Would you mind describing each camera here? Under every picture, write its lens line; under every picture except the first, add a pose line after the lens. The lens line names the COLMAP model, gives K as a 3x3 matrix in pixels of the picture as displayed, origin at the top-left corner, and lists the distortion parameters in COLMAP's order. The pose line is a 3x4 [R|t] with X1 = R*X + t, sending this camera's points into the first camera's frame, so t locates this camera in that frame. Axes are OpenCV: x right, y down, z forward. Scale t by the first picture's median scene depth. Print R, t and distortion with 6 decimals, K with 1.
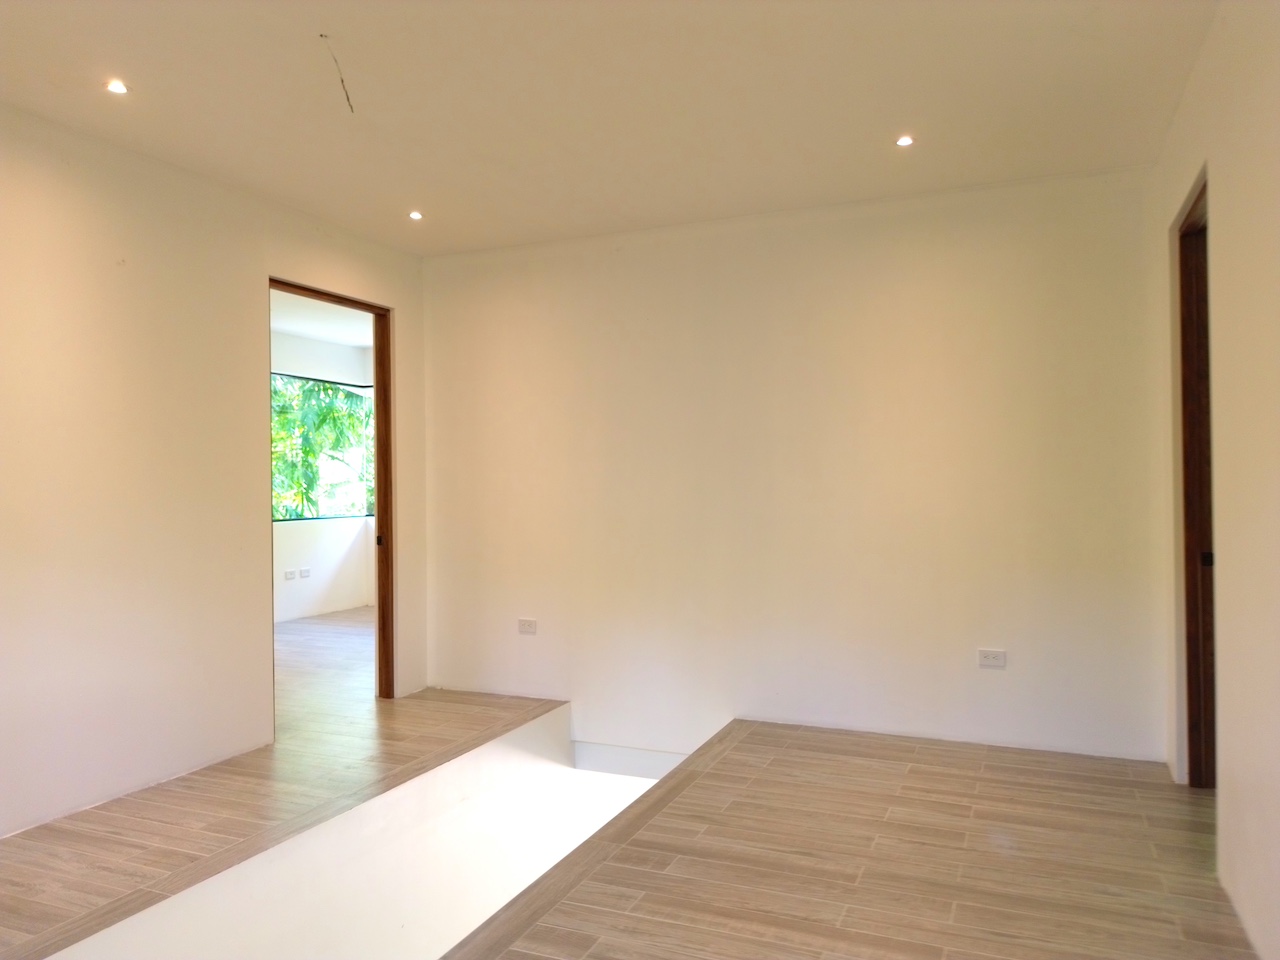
lens RADIAL K [[904.9, 0, 641.6], [0, 904.9, 480.1], [0, 0, 1]] dist [0.041000, -0.031207]
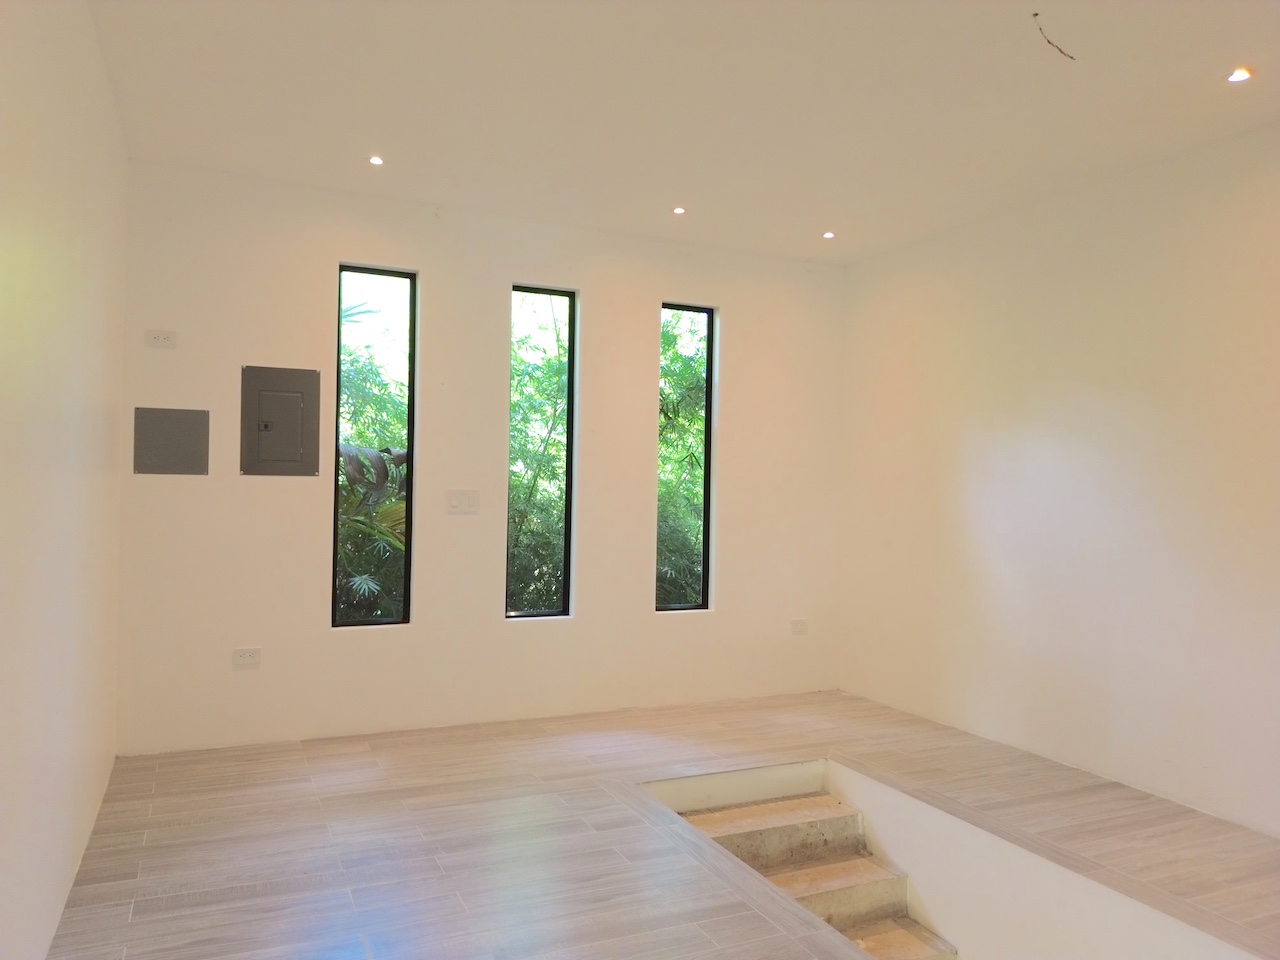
lens RADIAL K [[904.9, 0, 639.9], [0, 904.9, 480.4], [0, 0, 1]] dist [0.041000, -0.031207]
pose [[-0.663222, 0.003305, -0.748416, 0.658621], [0.000932, 0.999993, 0.003590, -0.026918], [0.748422, 0.001683, -0.663220, 1.316217]]
